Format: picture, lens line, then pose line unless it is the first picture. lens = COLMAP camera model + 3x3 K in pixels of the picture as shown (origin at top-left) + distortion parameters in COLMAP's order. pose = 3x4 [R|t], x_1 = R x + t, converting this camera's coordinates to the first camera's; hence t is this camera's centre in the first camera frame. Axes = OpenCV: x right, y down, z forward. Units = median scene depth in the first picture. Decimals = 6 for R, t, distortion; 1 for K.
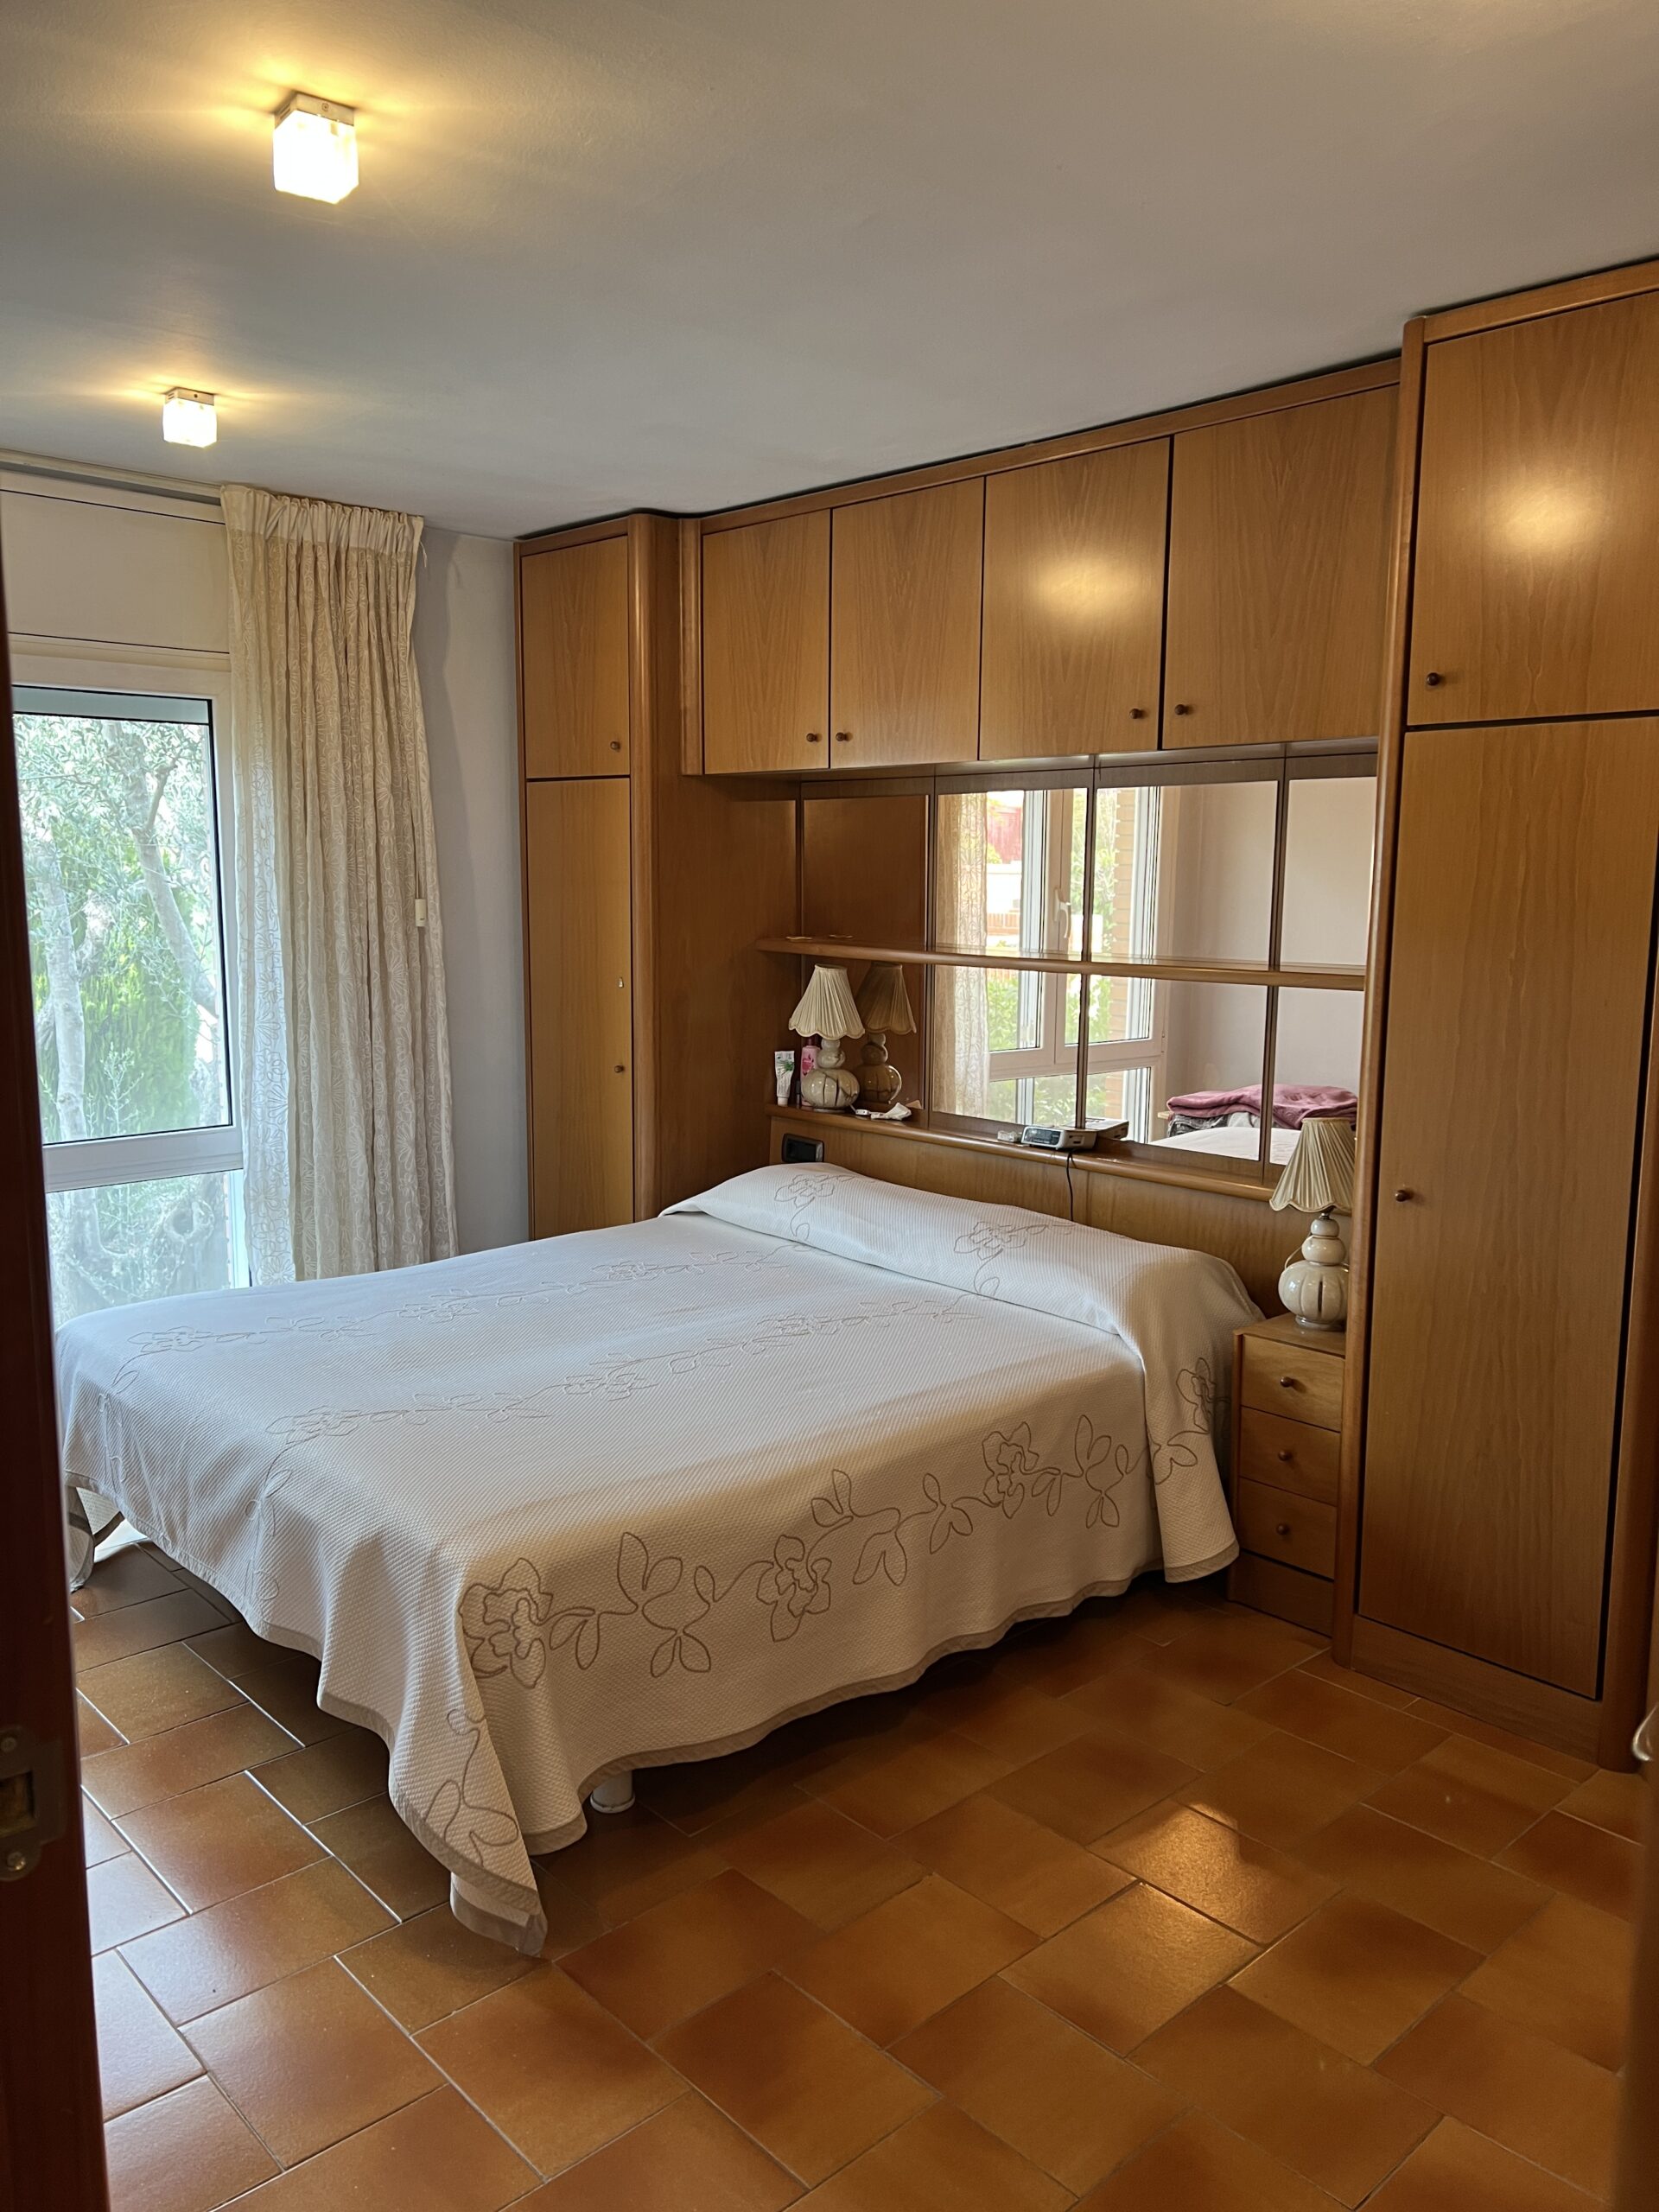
lens RADIAL K [[1668.1, 0, 832.9], [0, 1668.1, 1115.8], [0, 0, 1]] dist [0.057257, -0.081855]
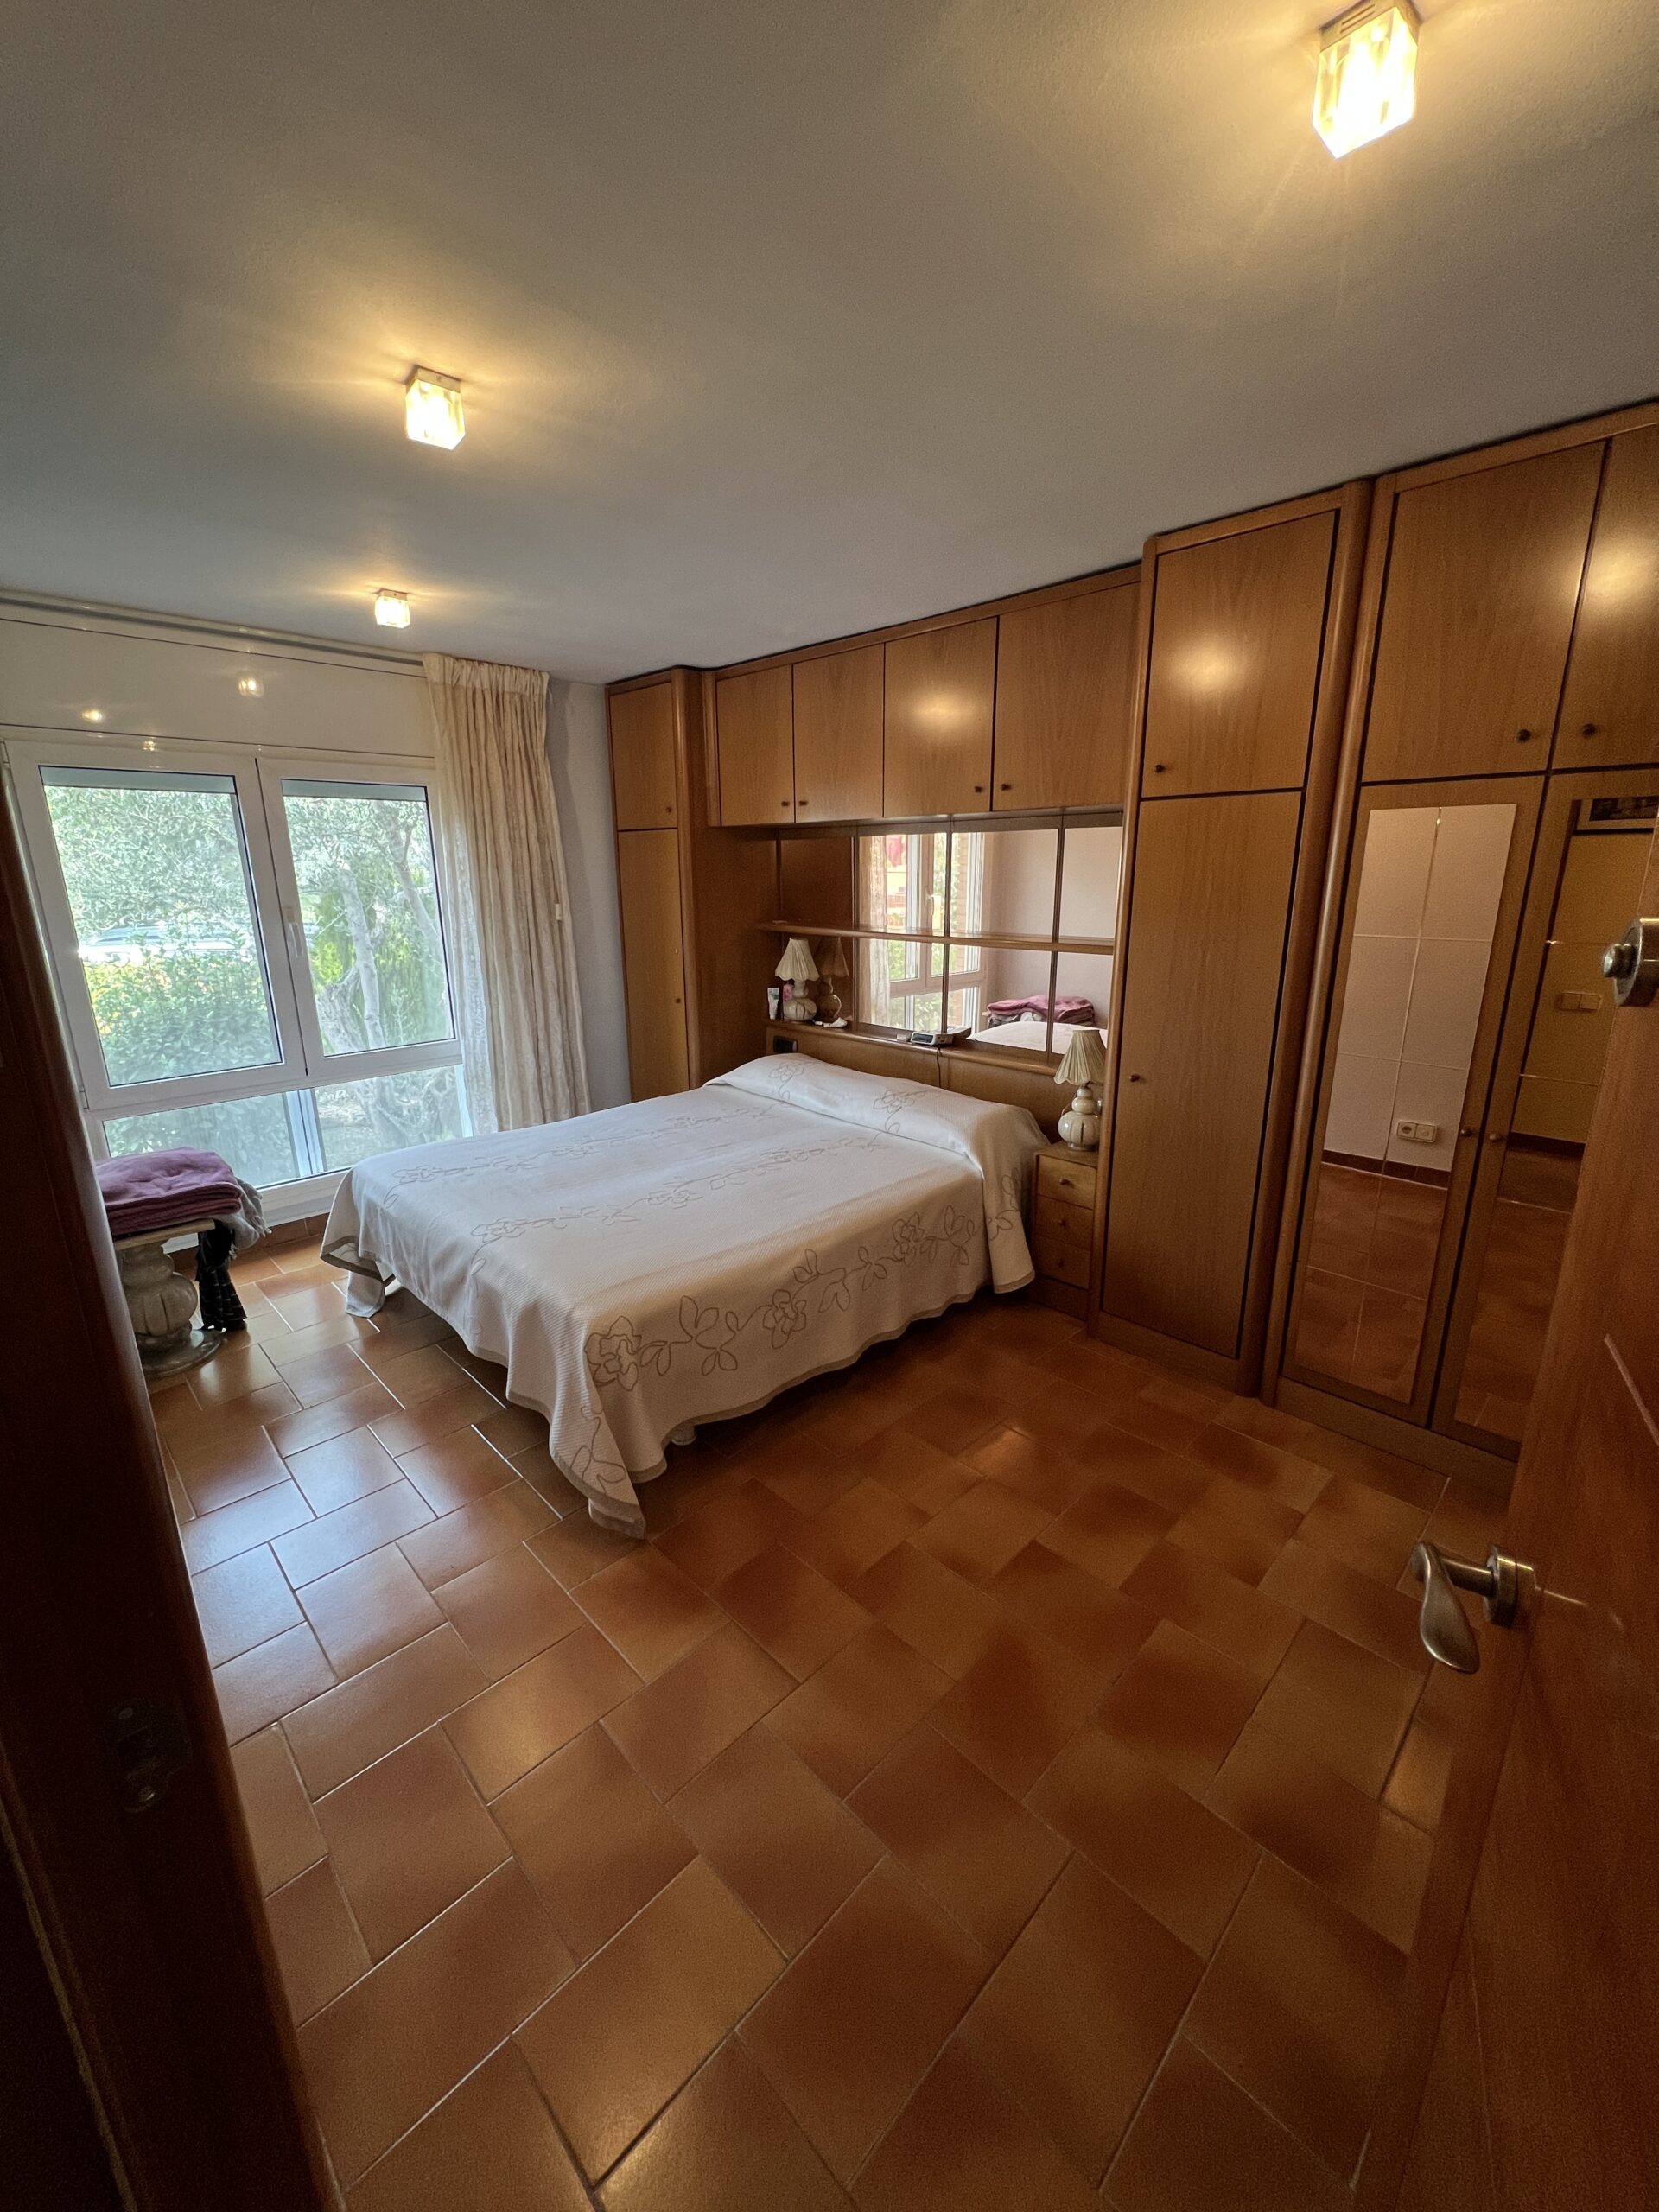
lens RADIAL K [[881.3, 0, 833.6], [0, 881.3, 1096.3], [0, 0, 1]] dist [-0.002836, 0.000227]
pose [[0.999232, -0.022329, 0.032214, 0.002459], [0.018792, 0.994167, 0.106200, -0.032245], [-0.034398, -0.105513, 0.993823, 0.100366]]
